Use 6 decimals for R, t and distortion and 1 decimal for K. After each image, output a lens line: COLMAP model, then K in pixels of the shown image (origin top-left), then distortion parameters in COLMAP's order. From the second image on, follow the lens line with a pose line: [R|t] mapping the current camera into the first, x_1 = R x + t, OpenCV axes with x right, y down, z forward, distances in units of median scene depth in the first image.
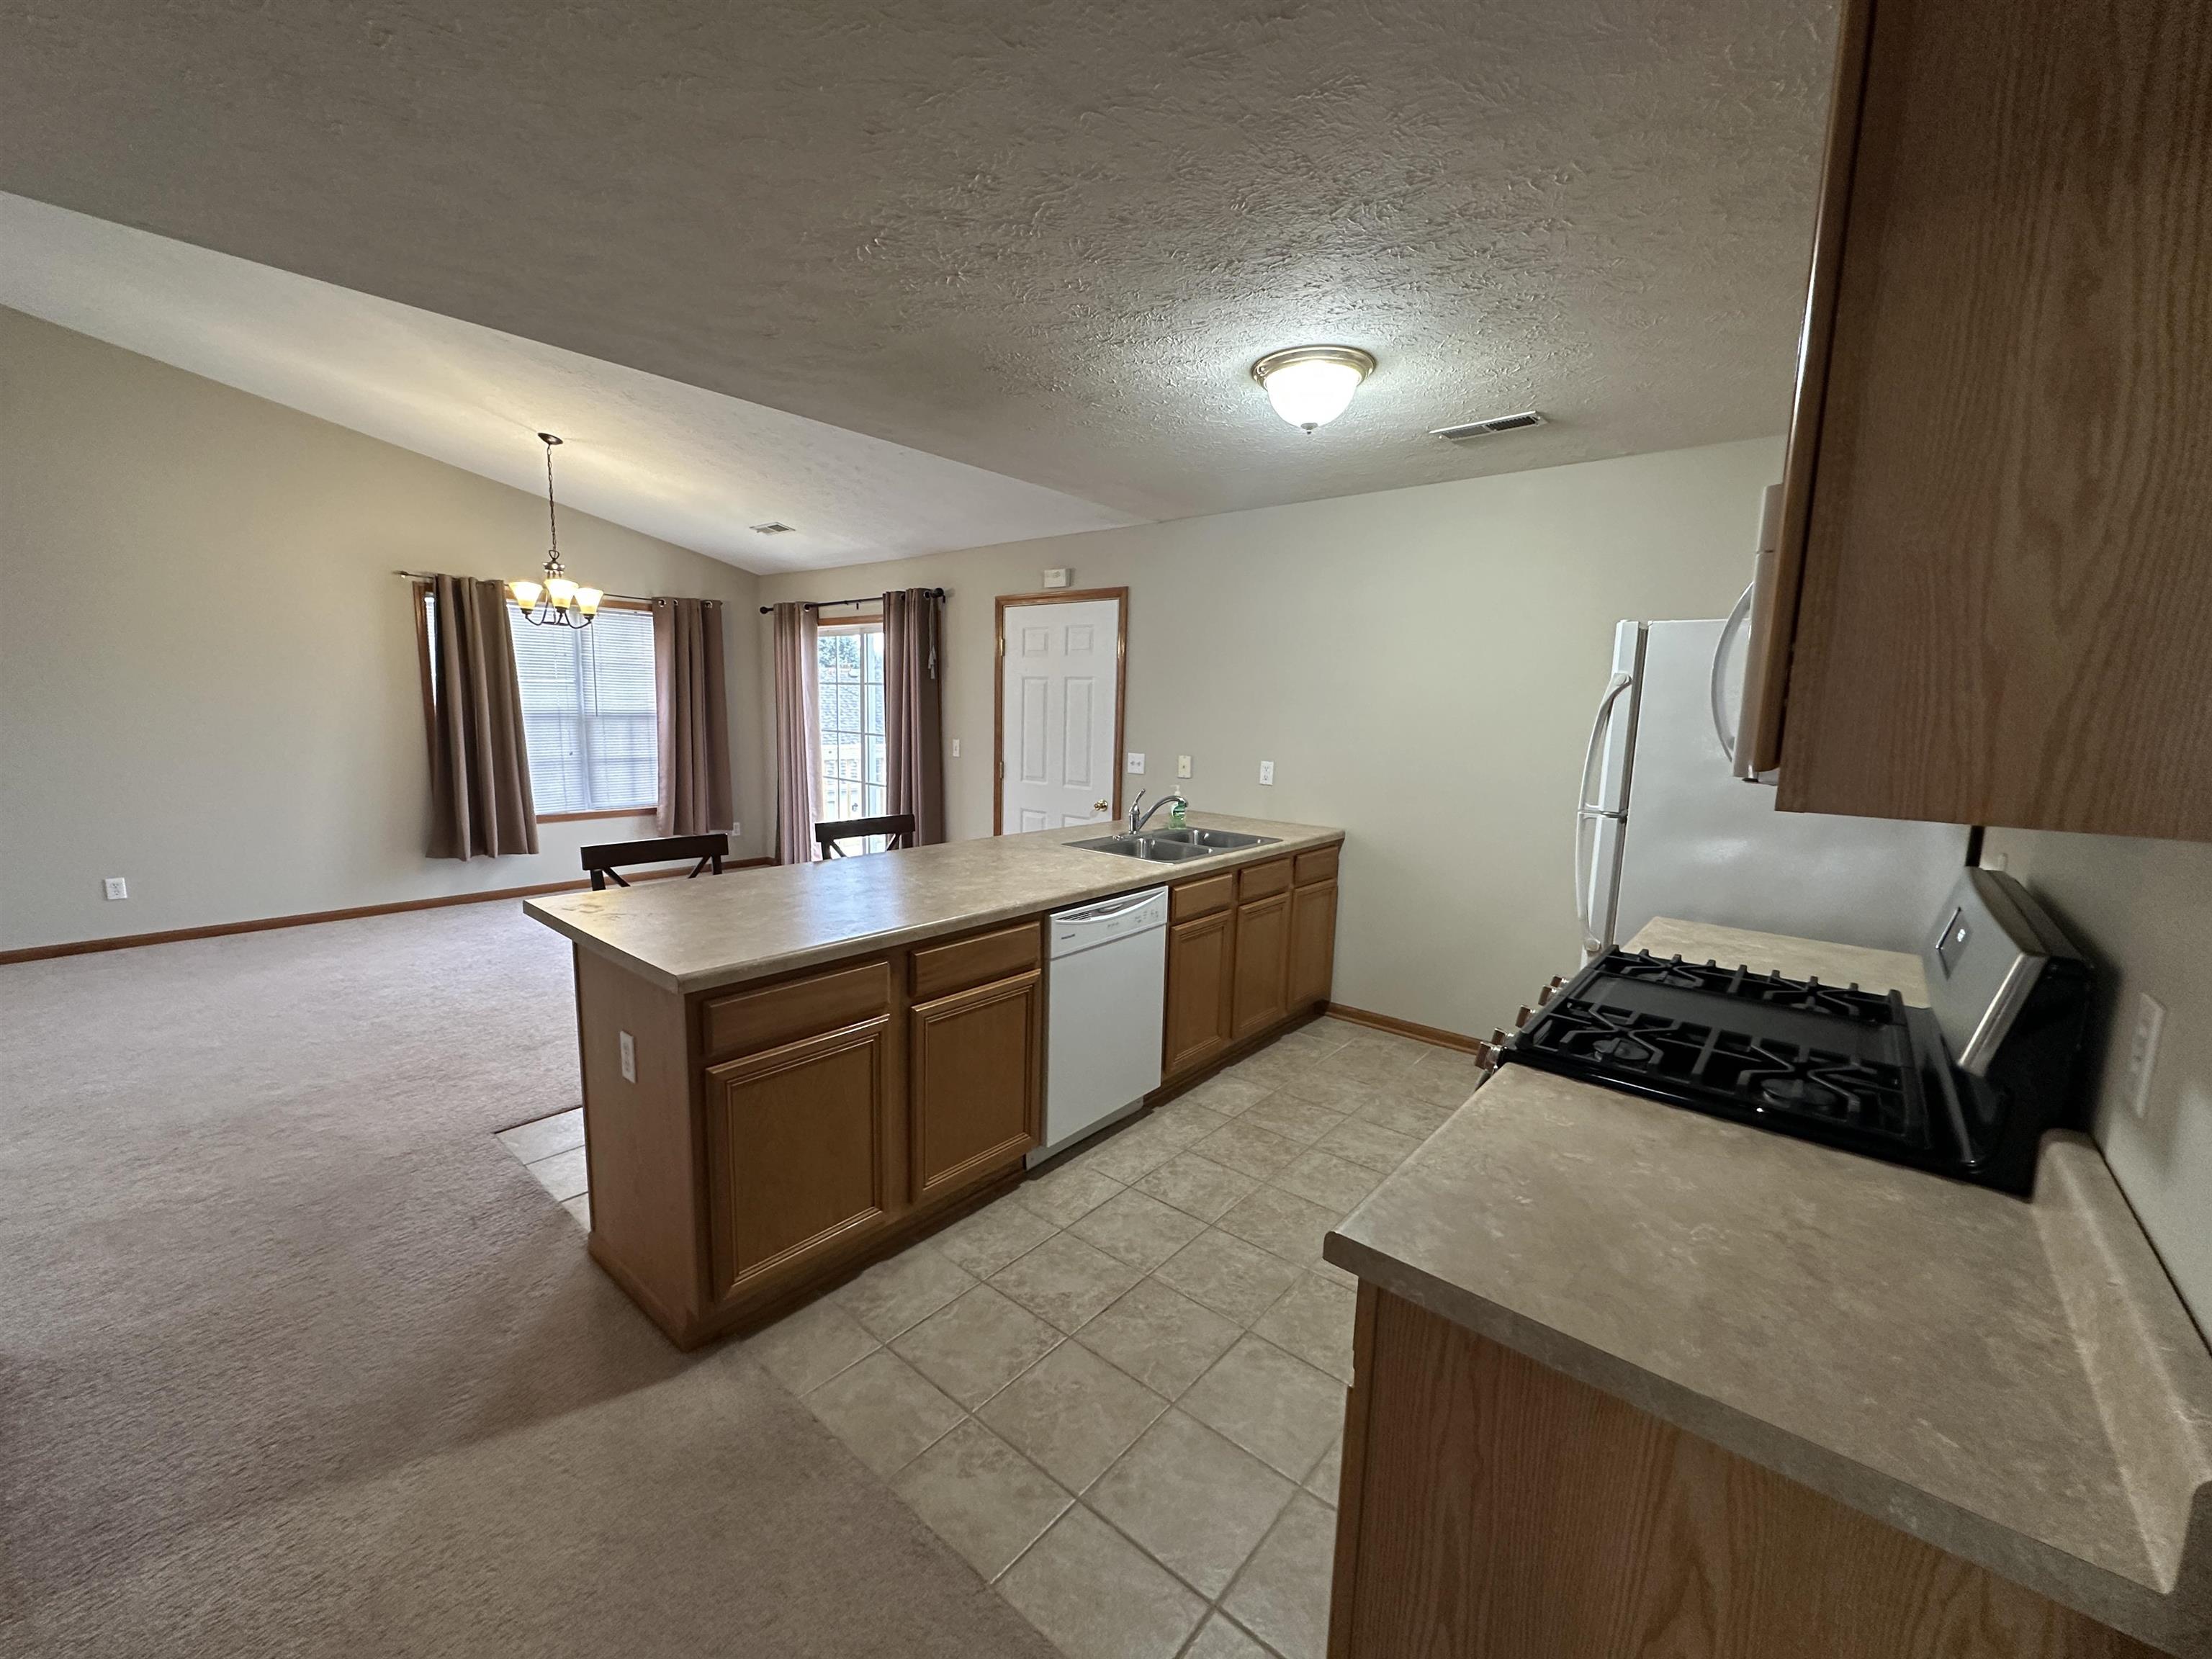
lens RADIAL K [[882.8, 0, 1104.0], [0, 882.8, 828.1], [0, 0, 1]] dist [-0.002621, 0.000403]
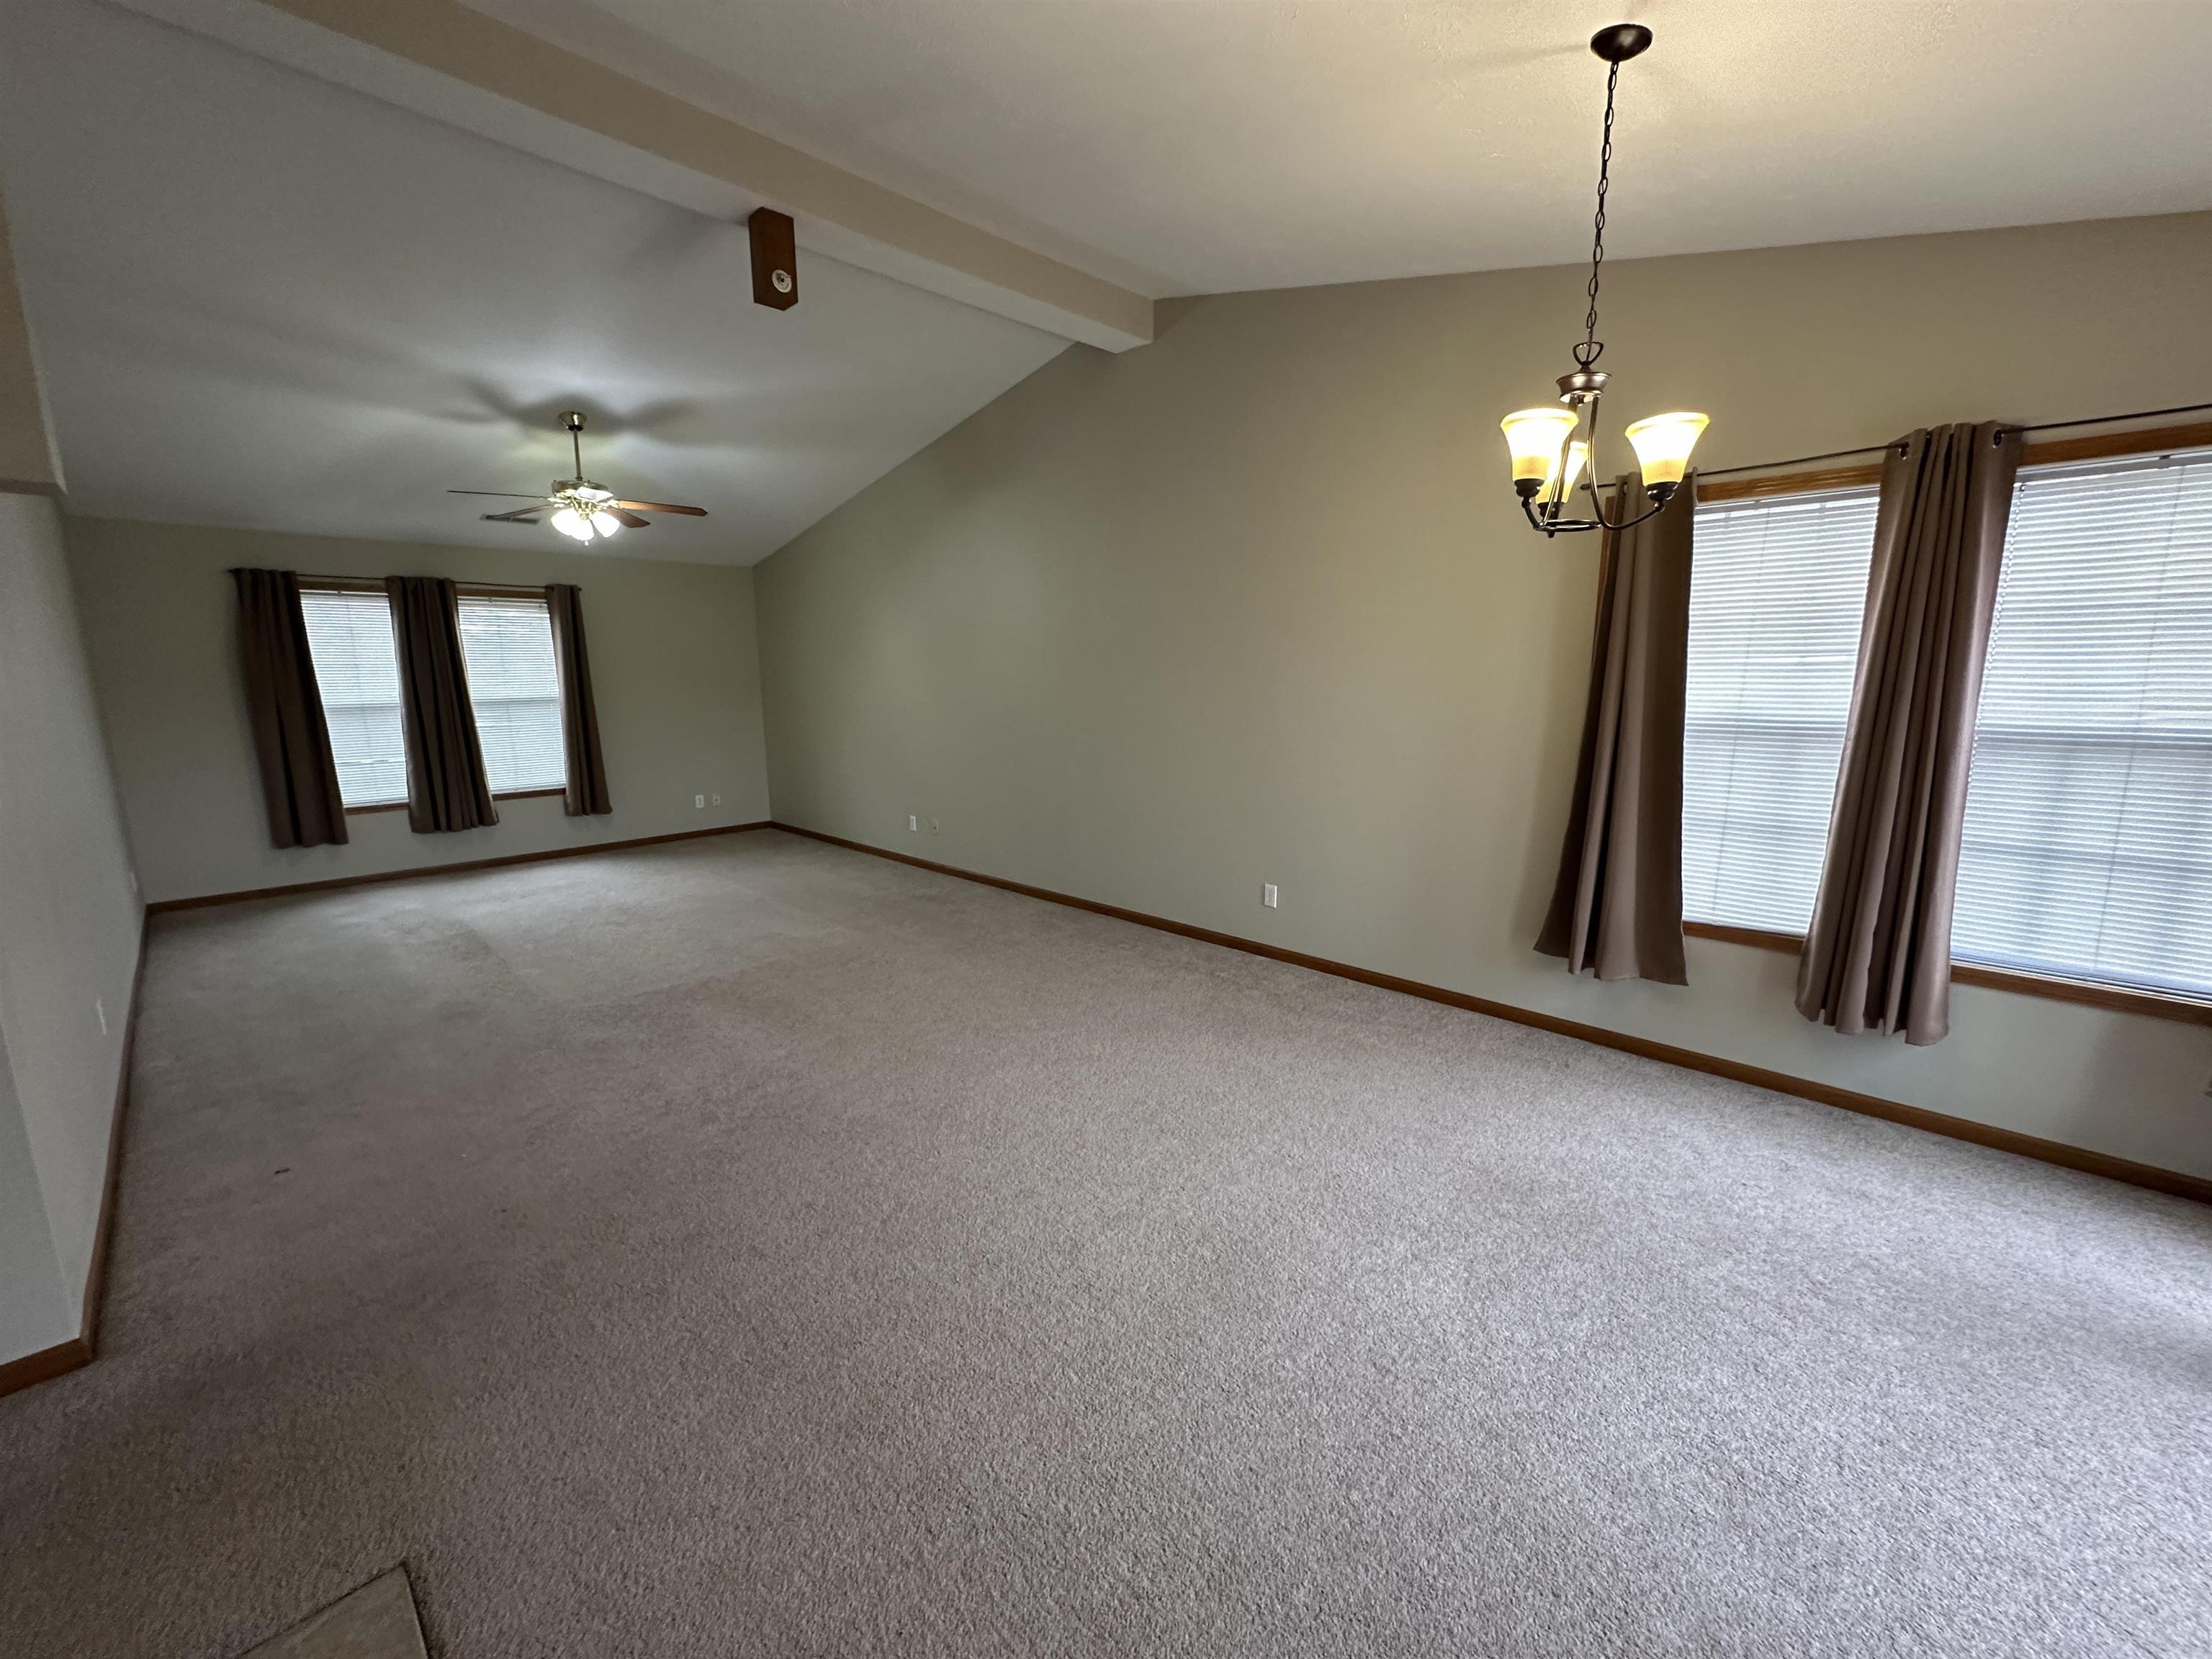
lens RADIAL K [[882.8, 0, 1104.0], [0, 882.8, 828.1], [0, 0, 1]] dist [-0.002621, 0.000403]
pose [[-0.065778, 0.155567, -0.985633, -0.142550], [-0.135548, 0.977223, 0.163286, -0.110615], [0.988585, 0.144341, -0.043193, 0.695965]]
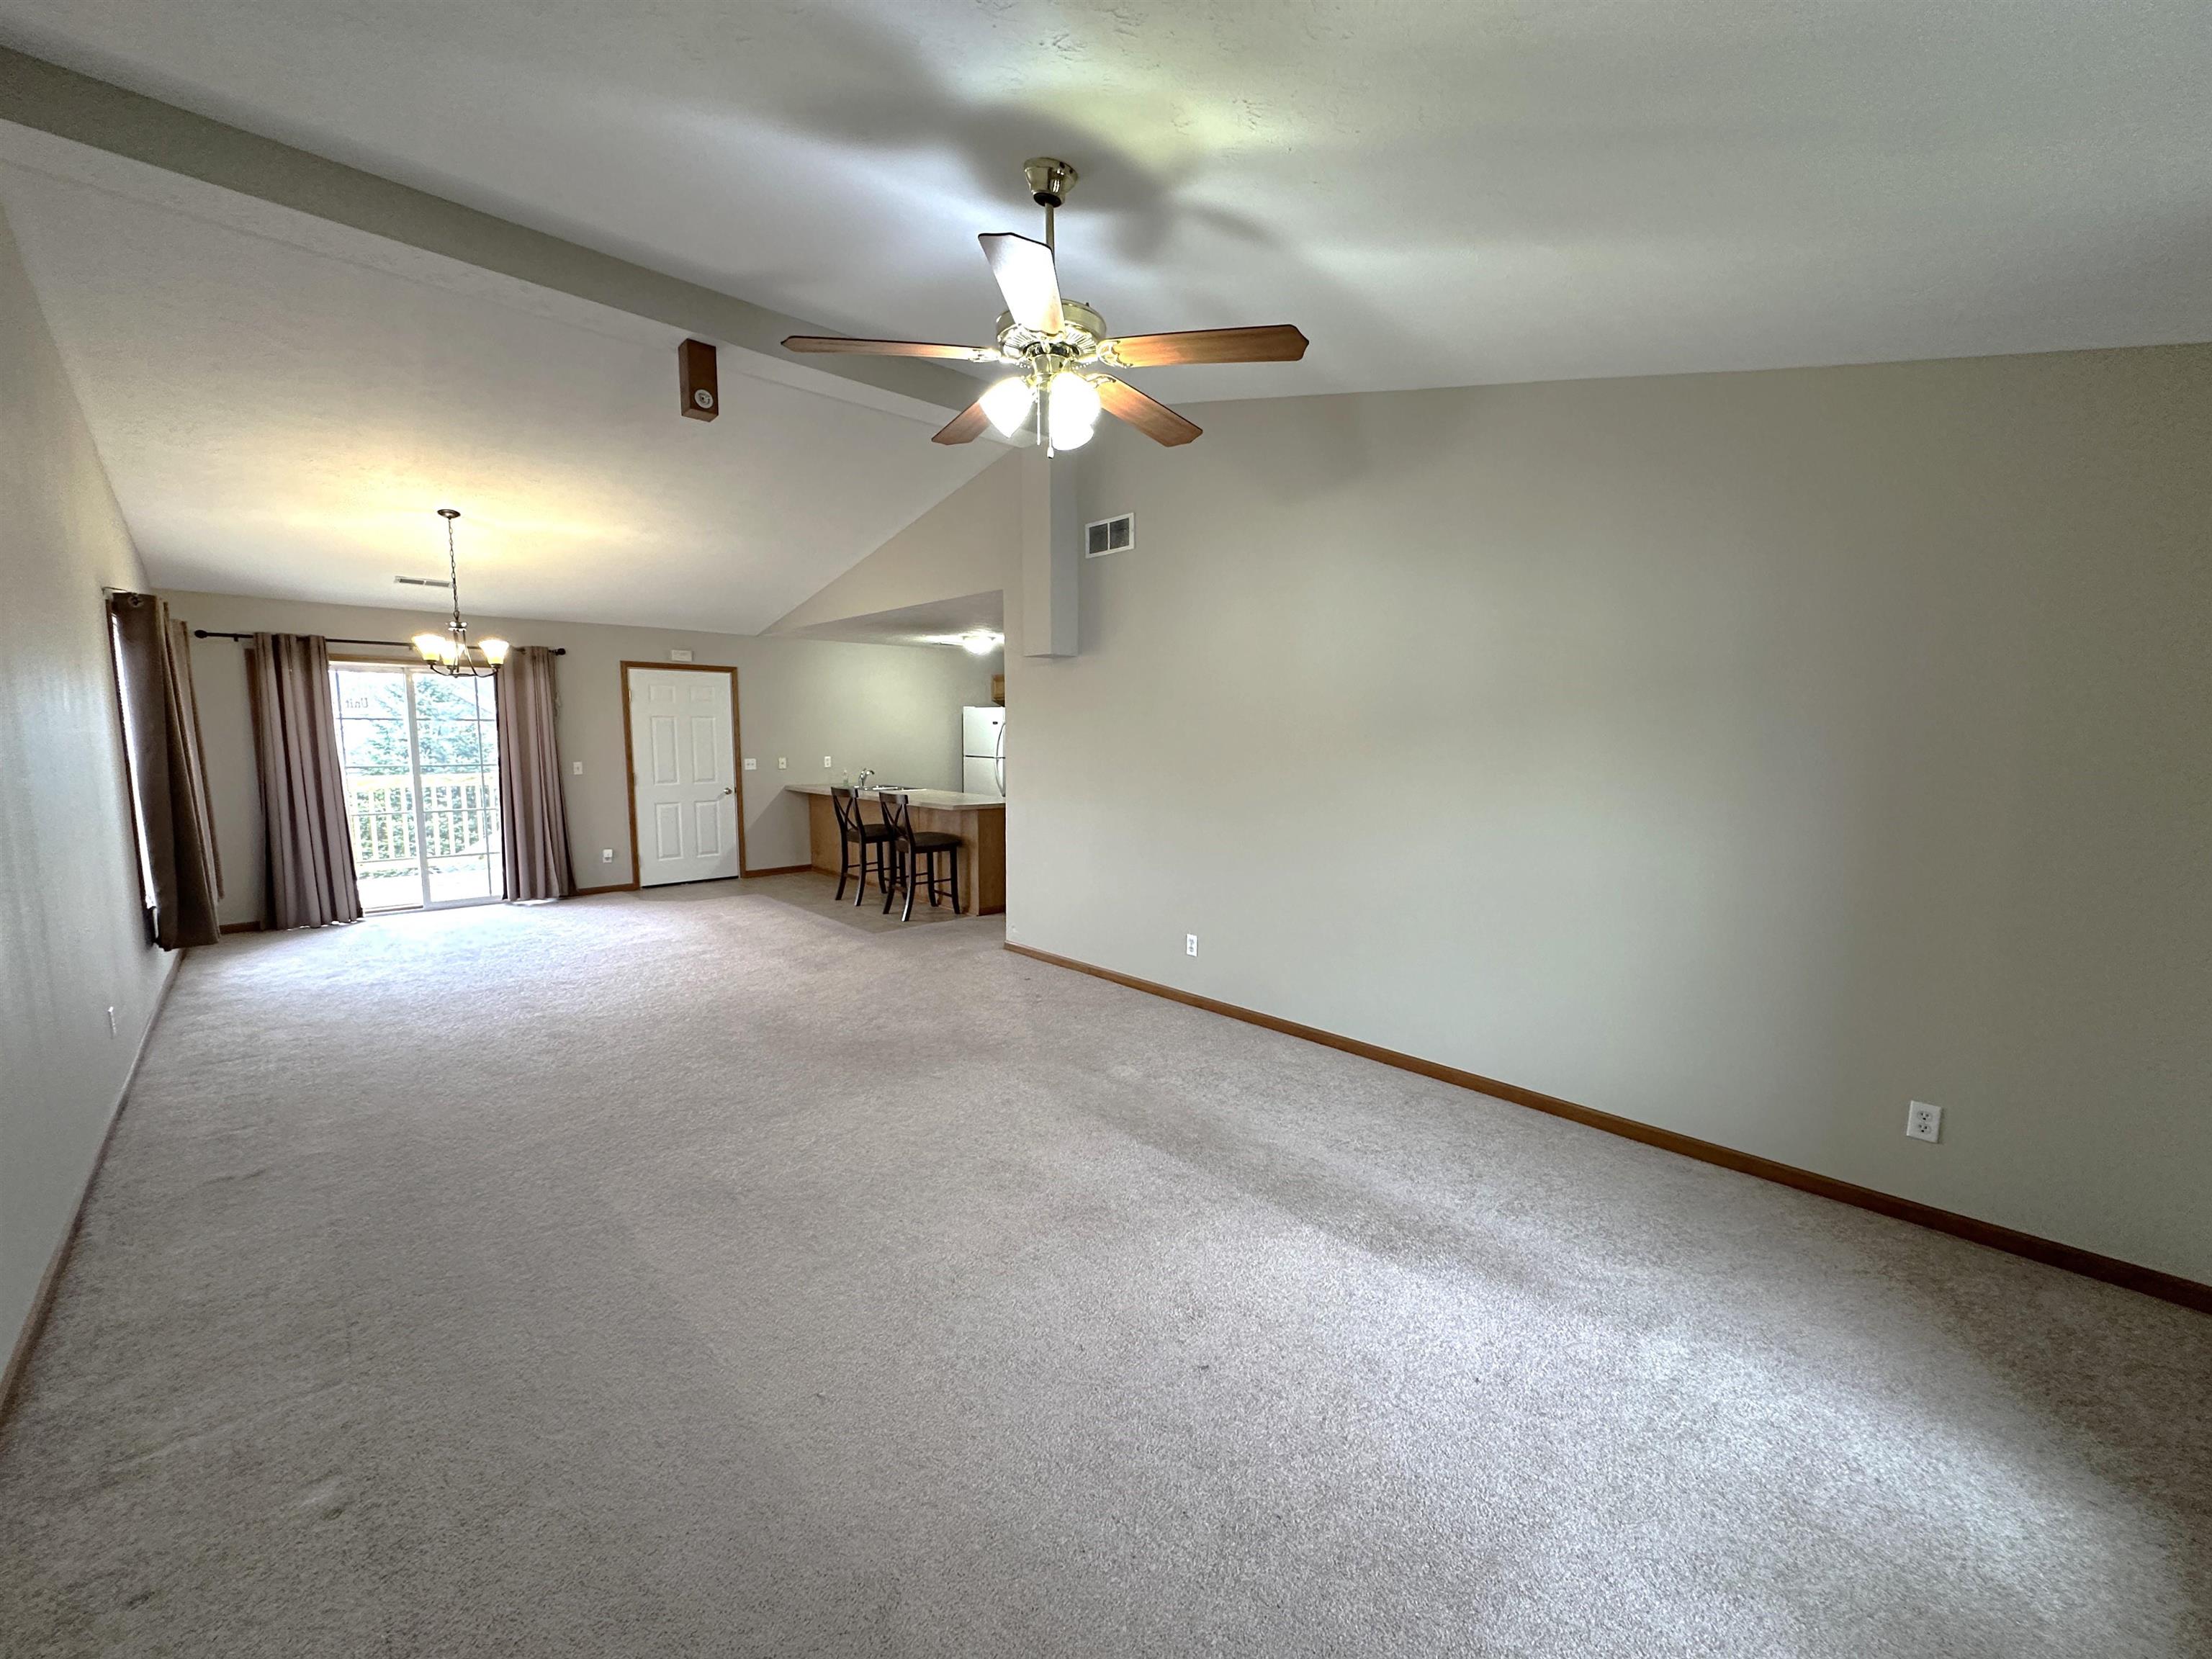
lens RADIAL K [[860.0, 0, 1106.0], [0, 860.0, 829.5], [0, 0, 1]] dist [-0.017208, 0.000063]
pose [[0.104705, -0.136219, 0.985130, -1.376943], [0.139870, 0.982746, 0.121023, -0.044401], [-0.984618, 0.125118, 0.121951, 0.071443]]
